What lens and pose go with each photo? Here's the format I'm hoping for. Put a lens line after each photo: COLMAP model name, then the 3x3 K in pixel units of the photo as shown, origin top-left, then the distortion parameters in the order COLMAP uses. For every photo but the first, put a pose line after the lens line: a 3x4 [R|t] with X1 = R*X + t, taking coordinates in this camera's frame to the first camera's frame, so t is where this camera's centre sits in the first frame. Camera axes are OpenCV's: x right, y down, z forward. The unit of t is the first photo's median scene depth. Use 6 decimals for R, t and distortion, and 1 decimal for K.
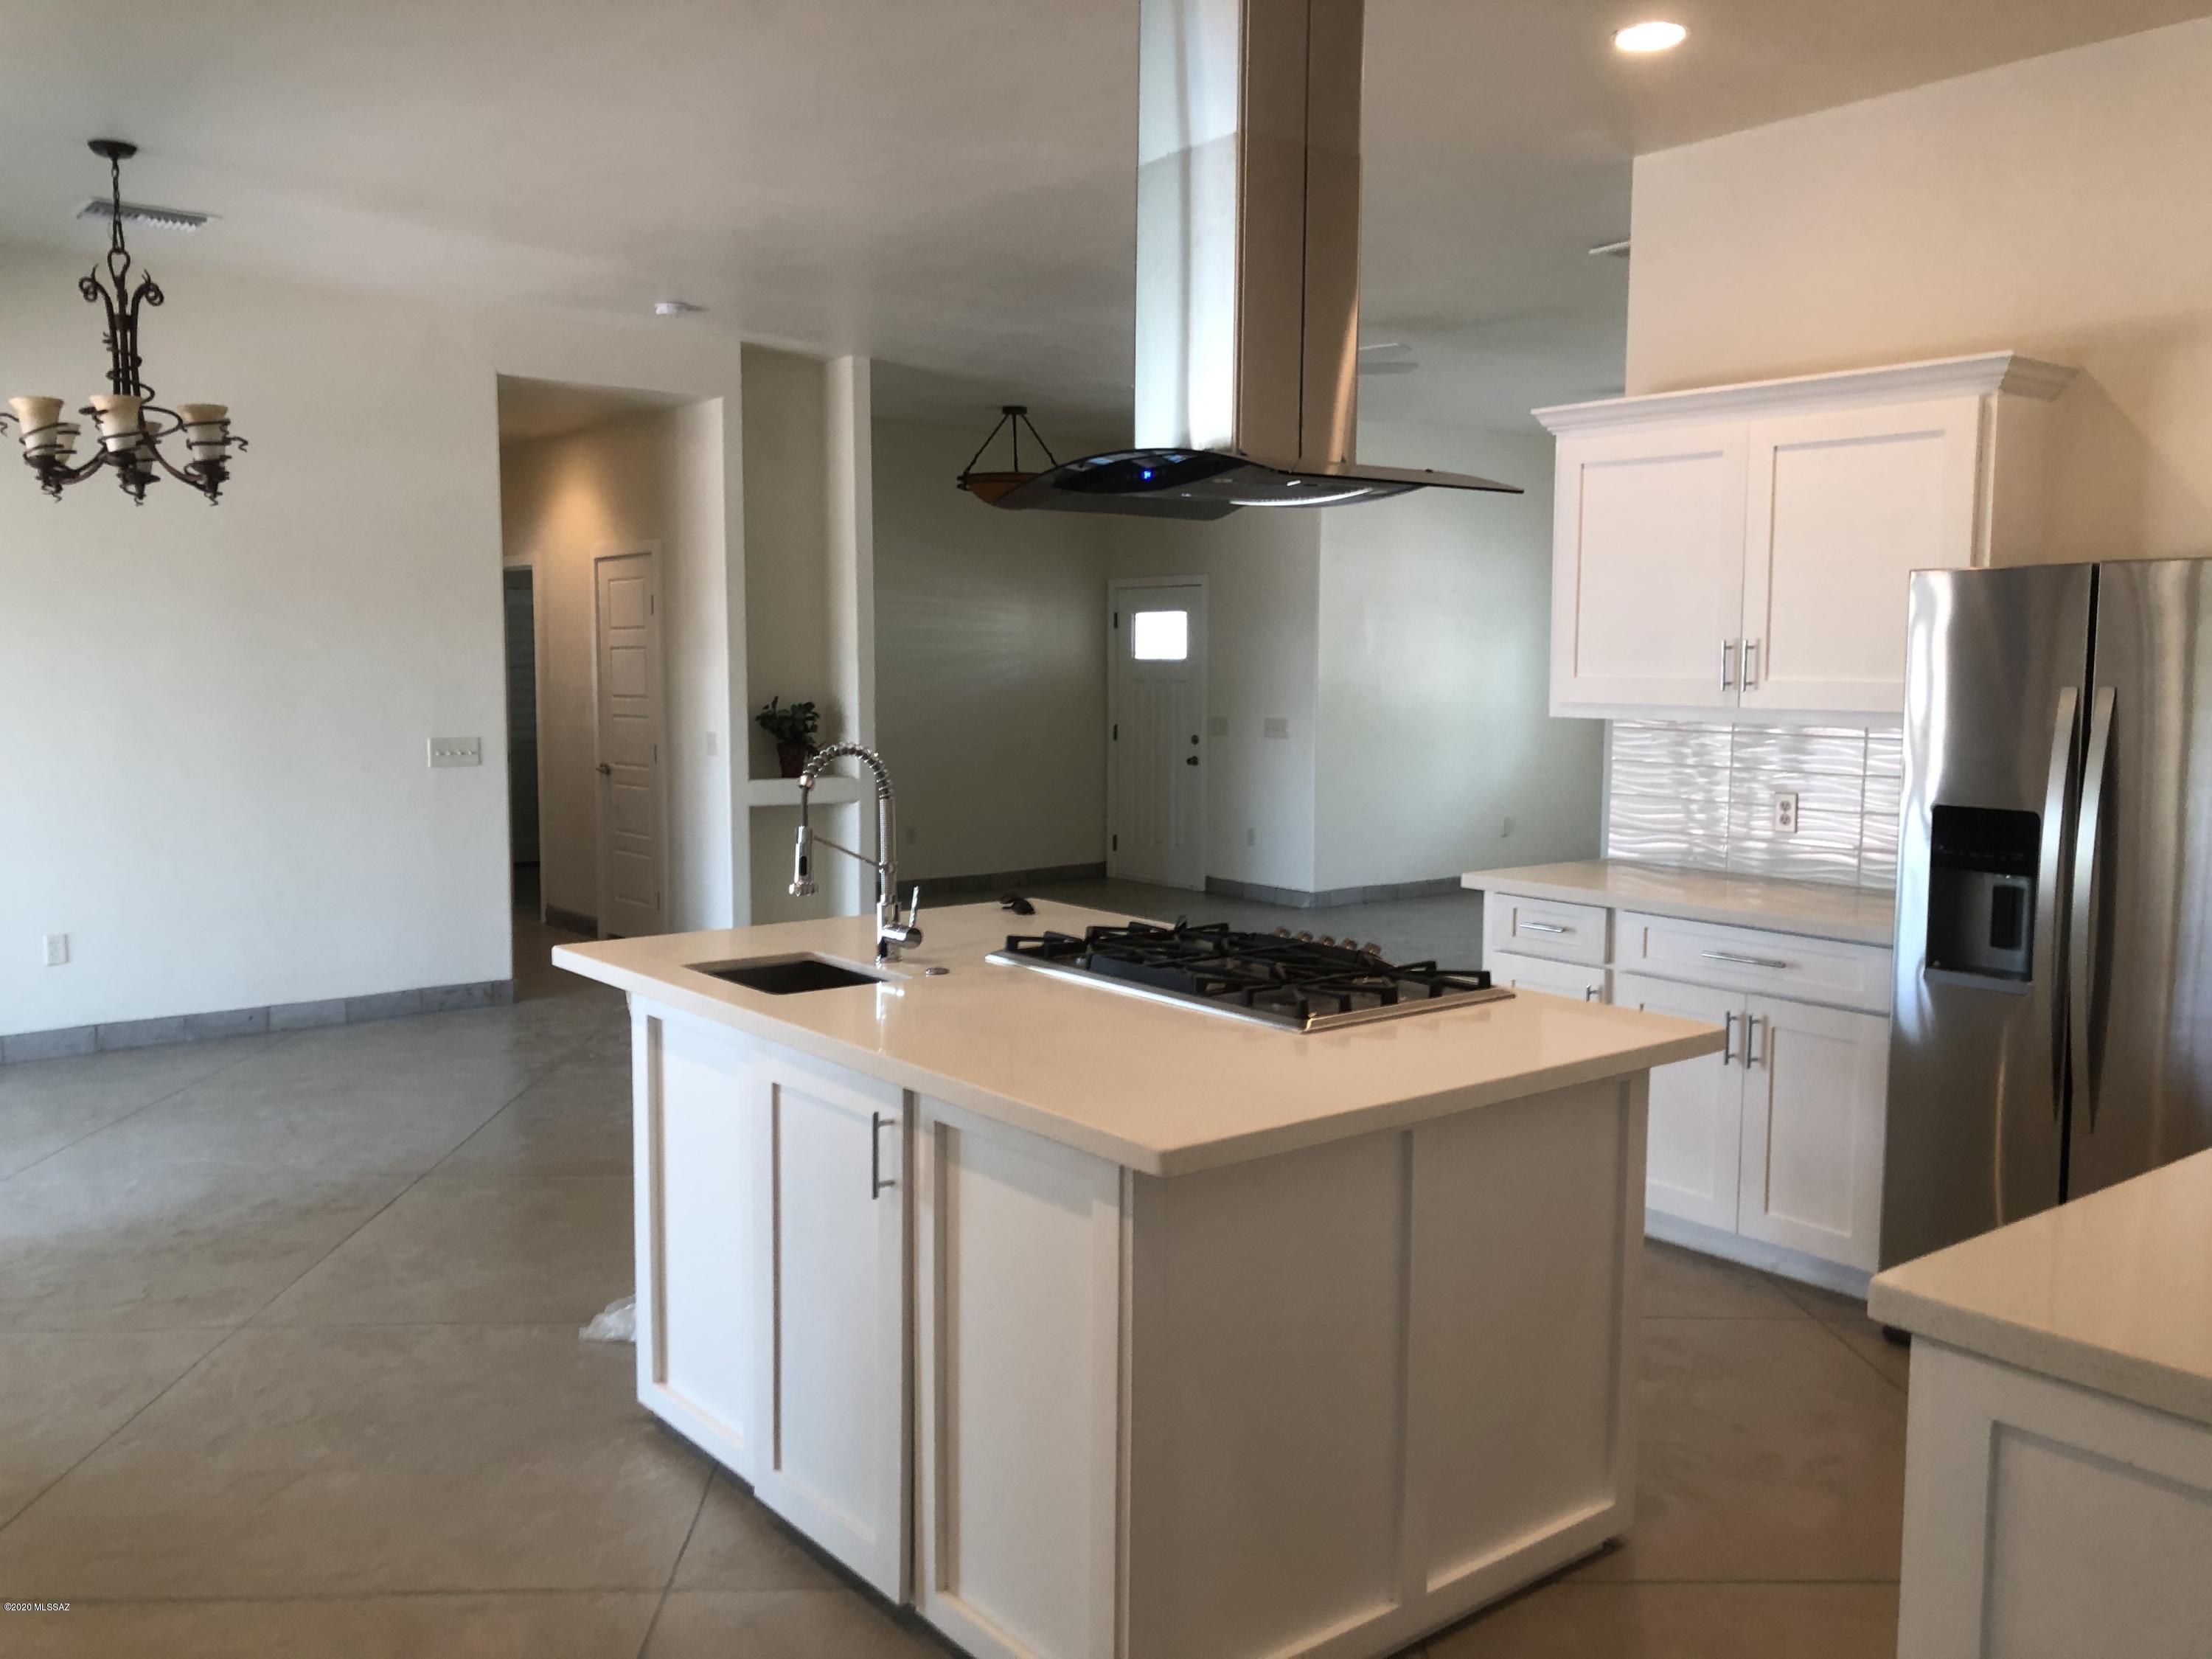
lens RADIAL K [[1855.8, 0, 1106.0], [0, 1855.8, 831.1], [0, 0, 1]] dist [0.052135, -0.044658]
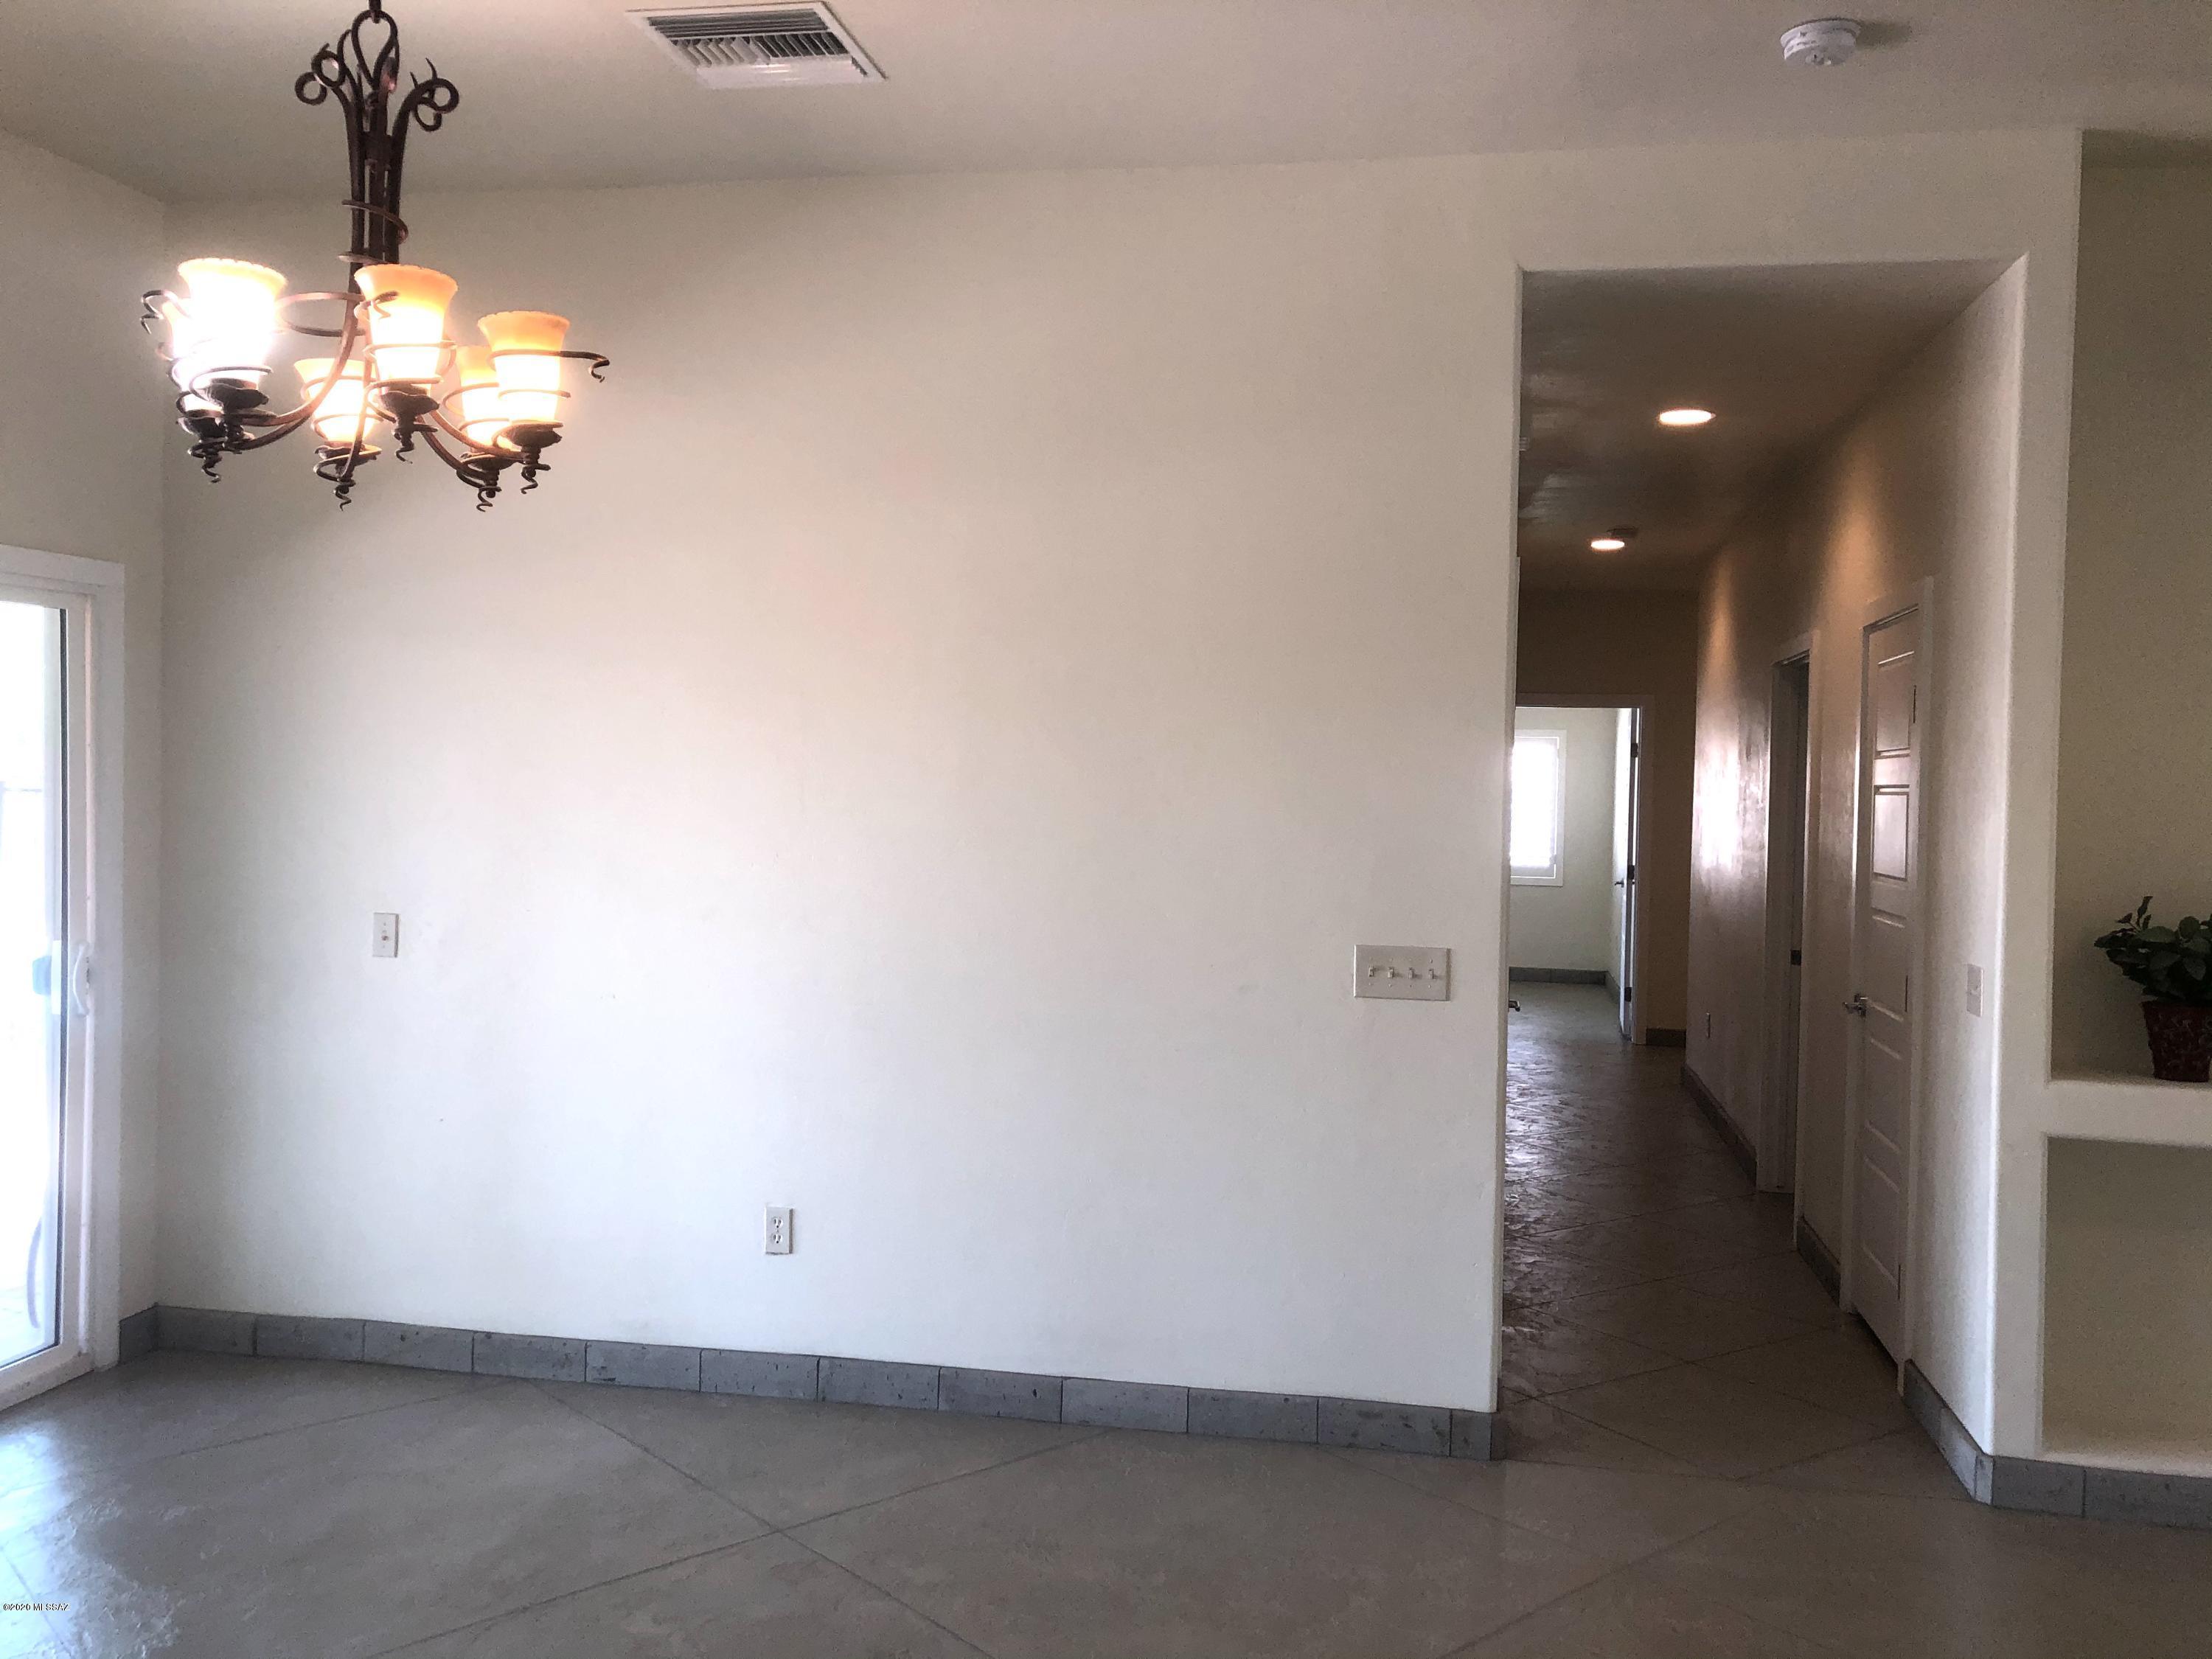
lens RADIAL K [[1855.8, 0, 1090.5], [0, 1855.8, 822.6], [0, 0, 1]] dist [0.052135, -0.044658]
pose [[0.642042, 0.024841, -0.766267, 0.007059], [-0.087779, 0.995284, -0.041283, -0.055739], [0.761628, 0.093768, 0.641195, 0.581986]]
